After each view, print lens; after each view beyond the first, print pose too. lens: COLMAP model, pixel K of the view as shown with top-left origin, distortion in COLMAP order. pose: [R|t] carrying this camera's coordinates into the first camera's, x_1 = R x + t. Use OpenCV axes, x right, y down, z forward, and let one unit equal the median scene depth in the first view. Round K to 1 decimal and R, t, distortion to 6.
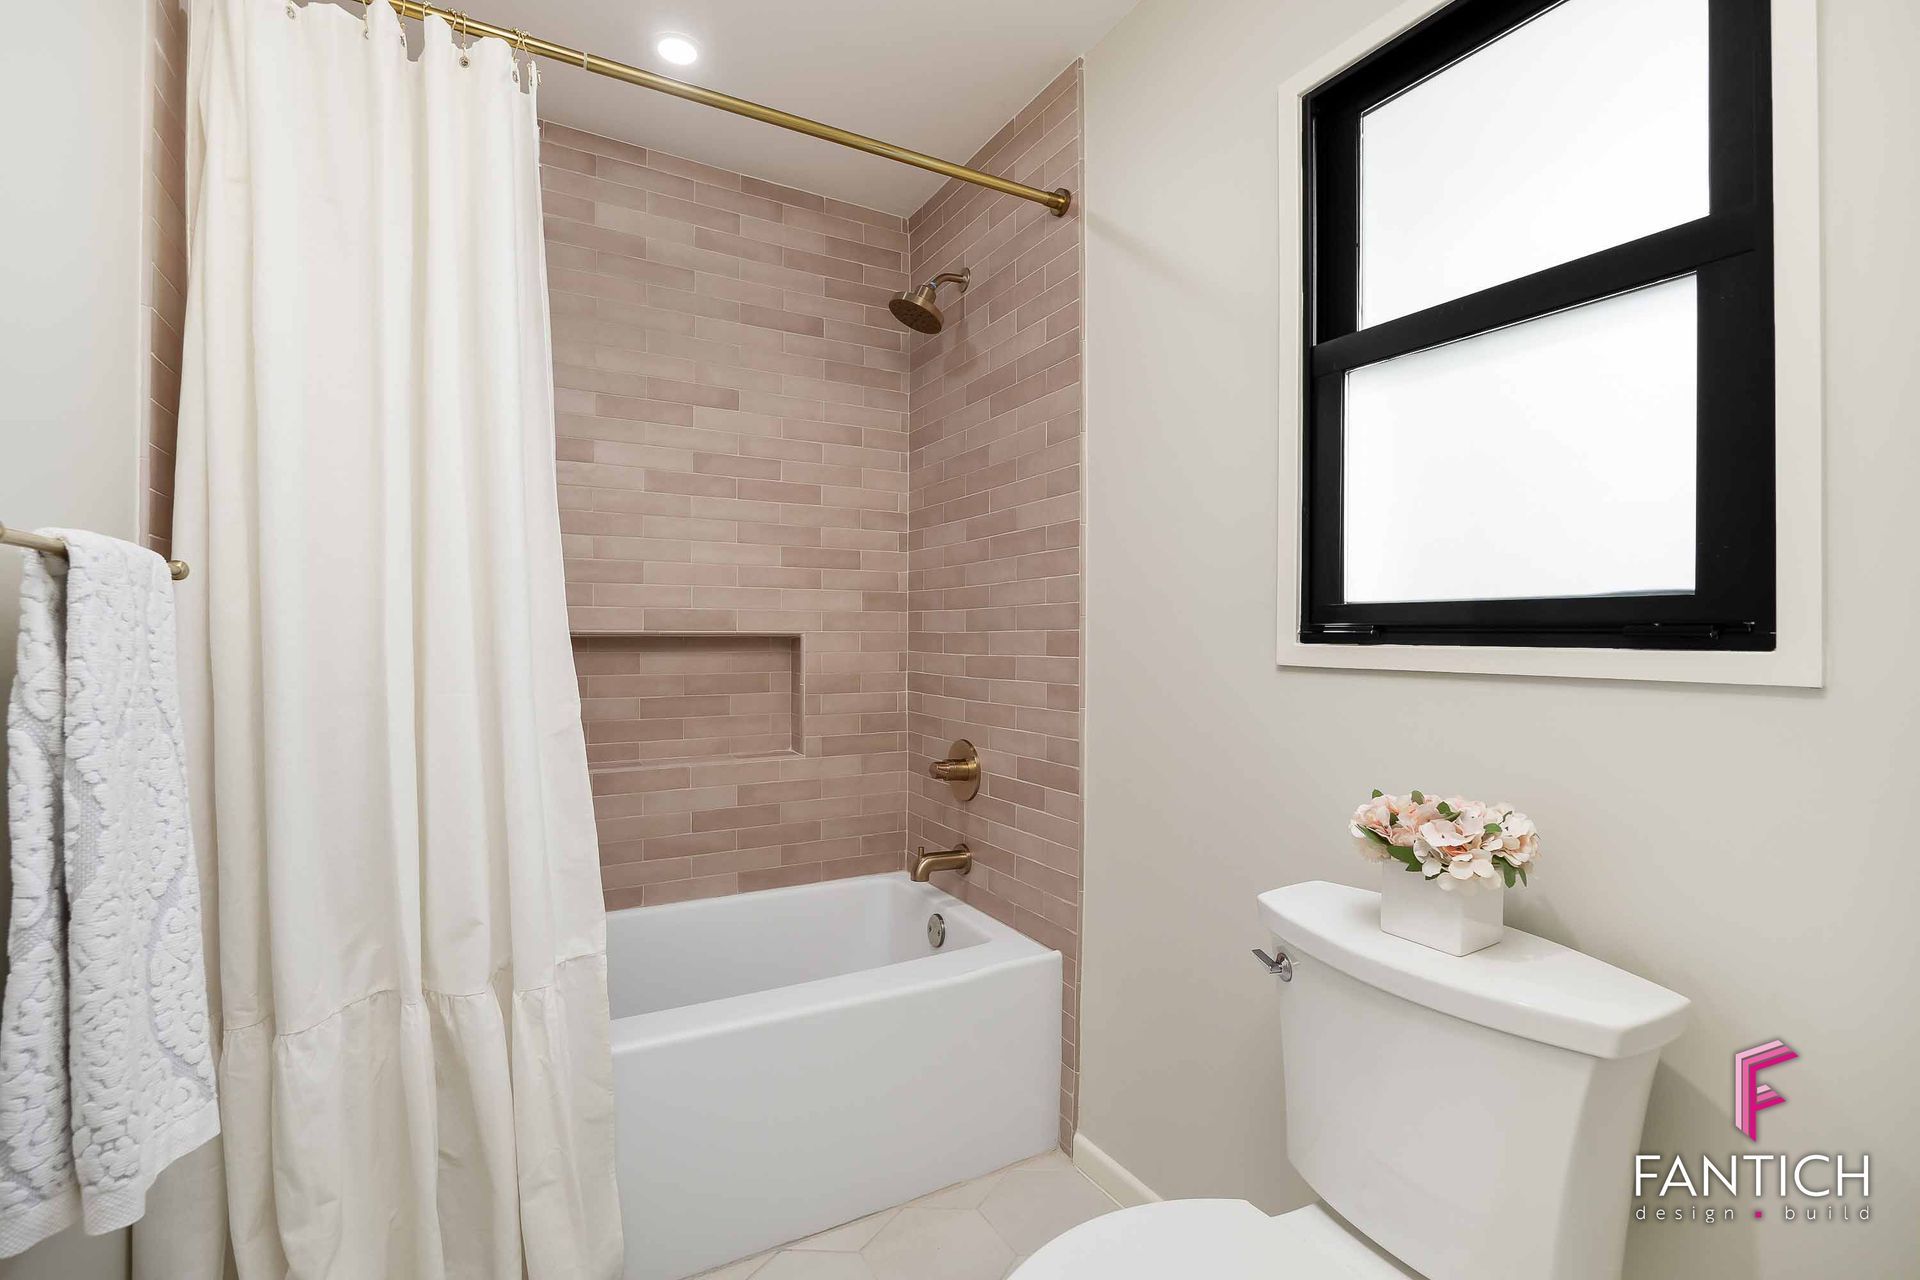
lens RADIAL K [[866.3, 0, 960.5], [0, 866.3, 647.0], [0, 0, 1]] dist [-0.009022, 0.000337]
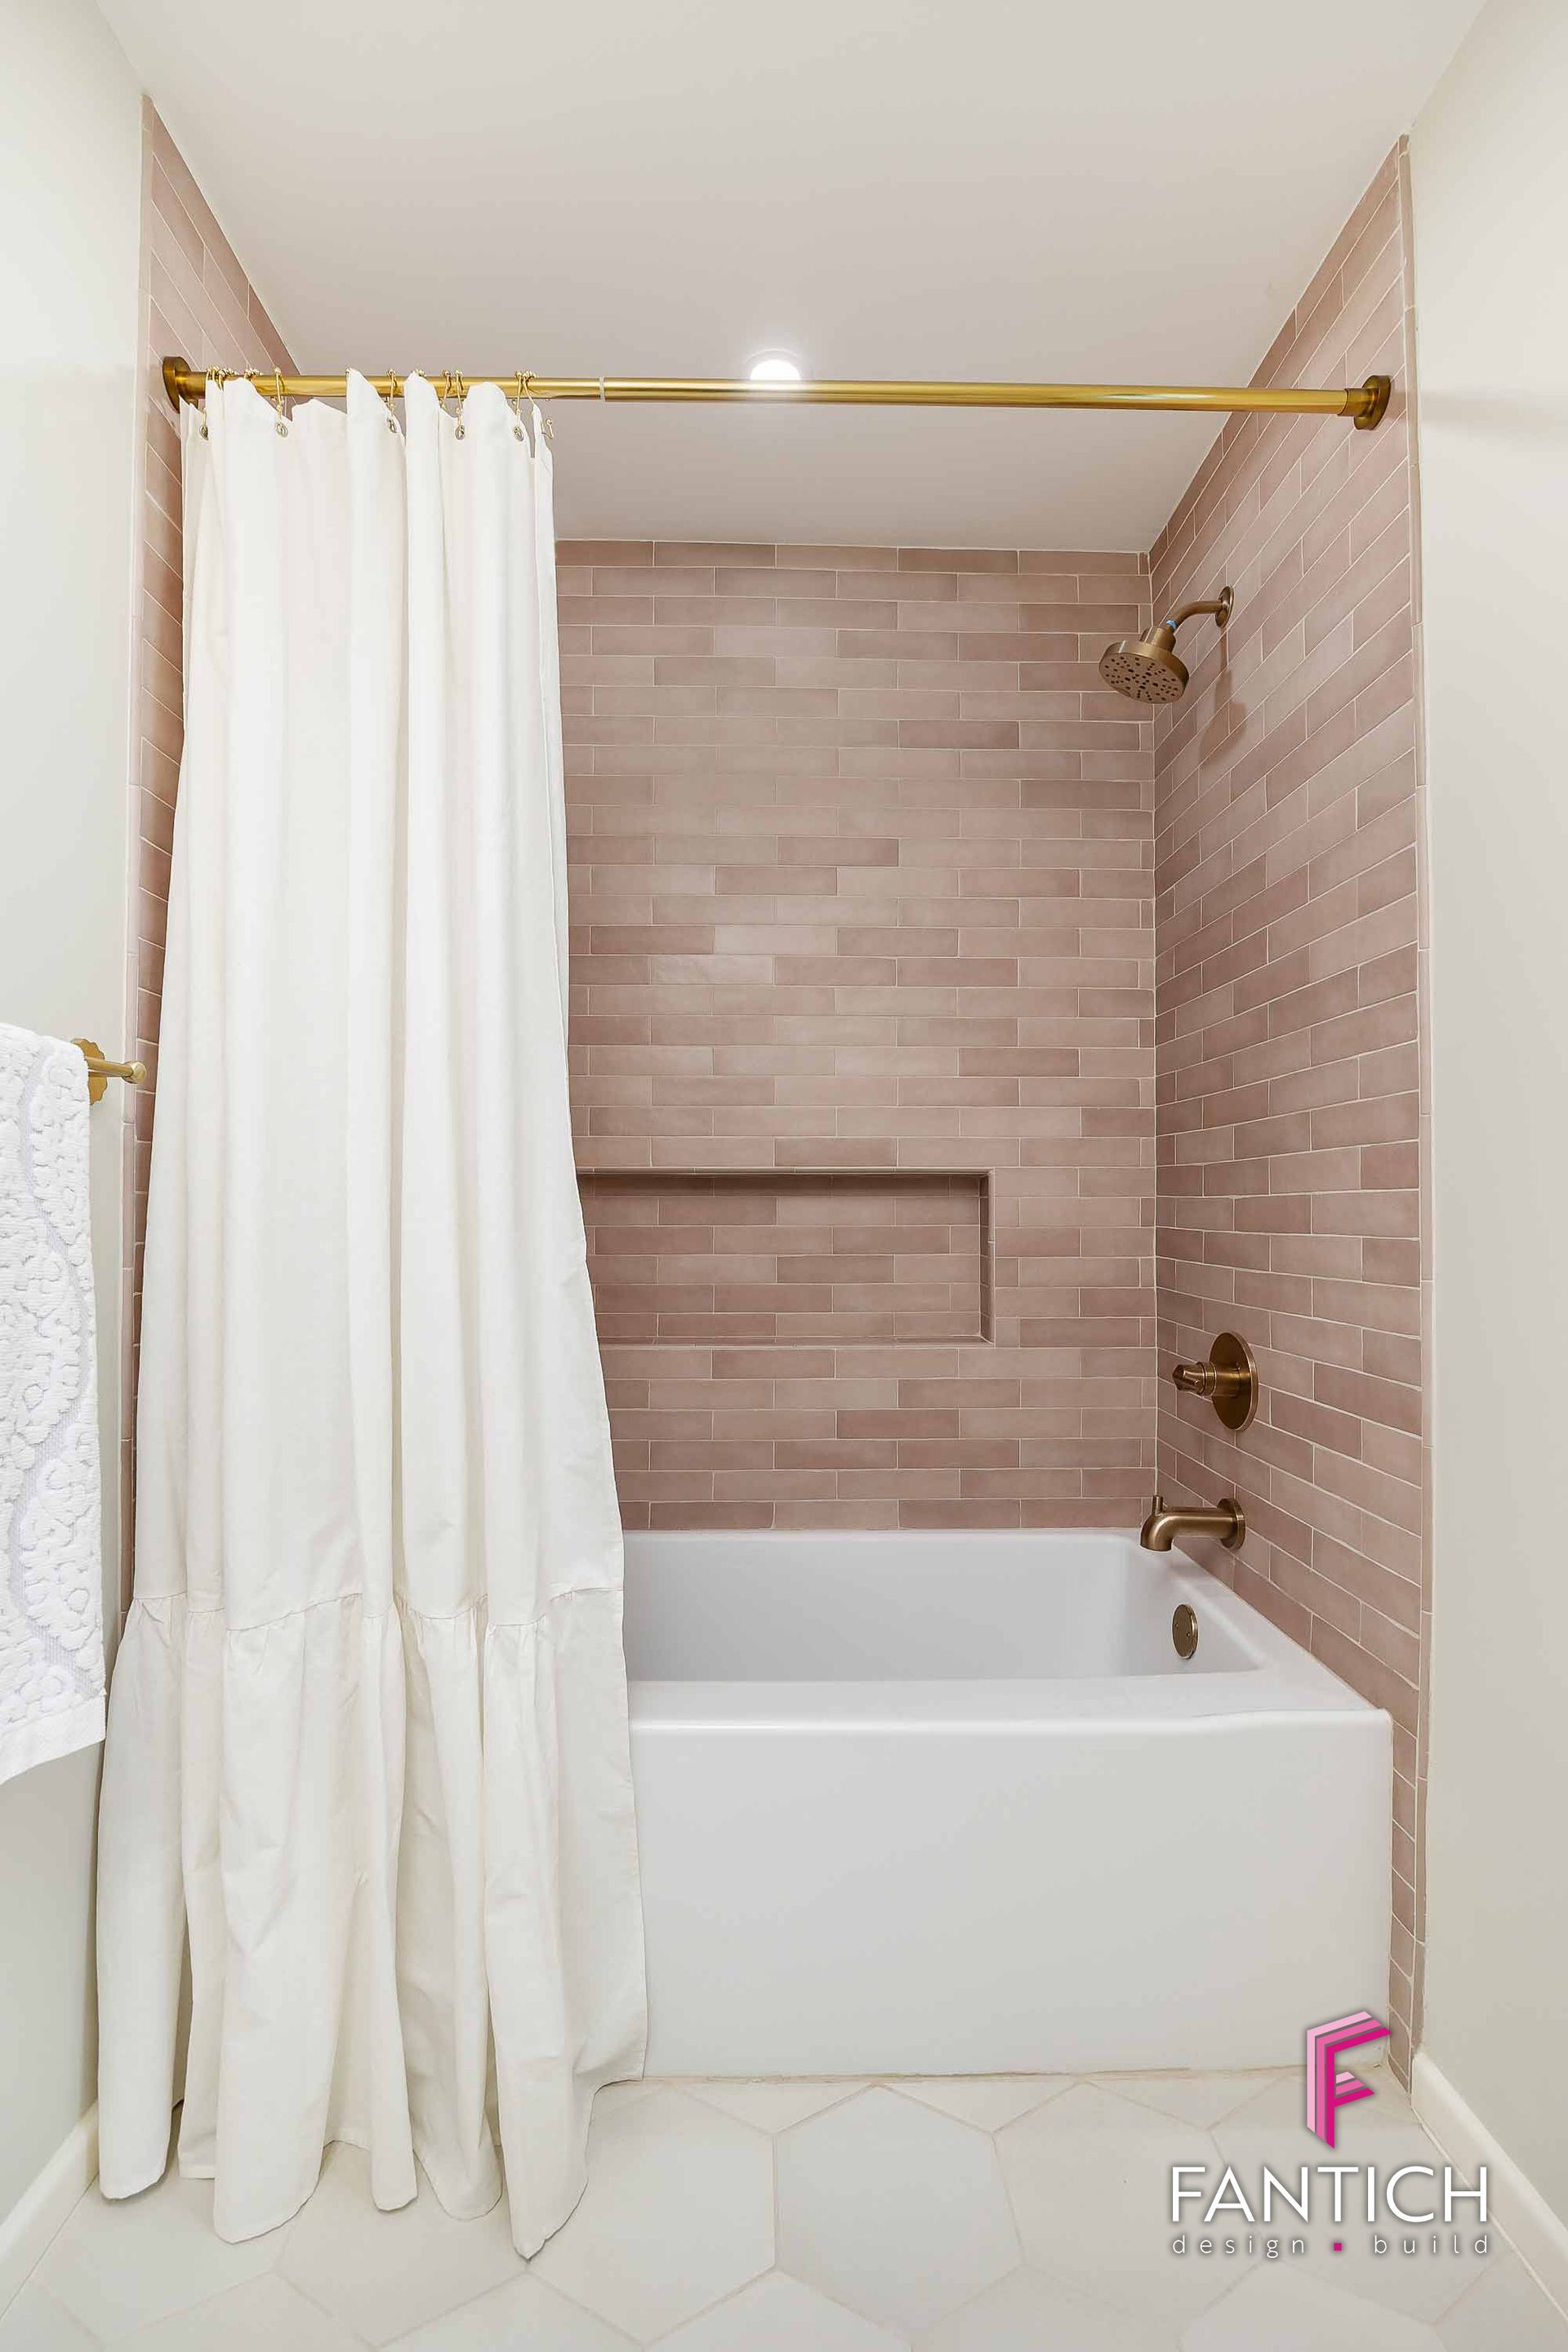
lens RADIAL K [[1061.2, 0, 780.0], [0, 1061.2, 1197.3], [0, 0, 1]] dist [-0.009022, 0.000337]
pose [[0.880101, -0.007699, -0.474725, 0.093801], [-0.002828, 0.999766, -0.021458, 0.031477], [0.474779, 0.020228, 0.879873, 0.196604]]
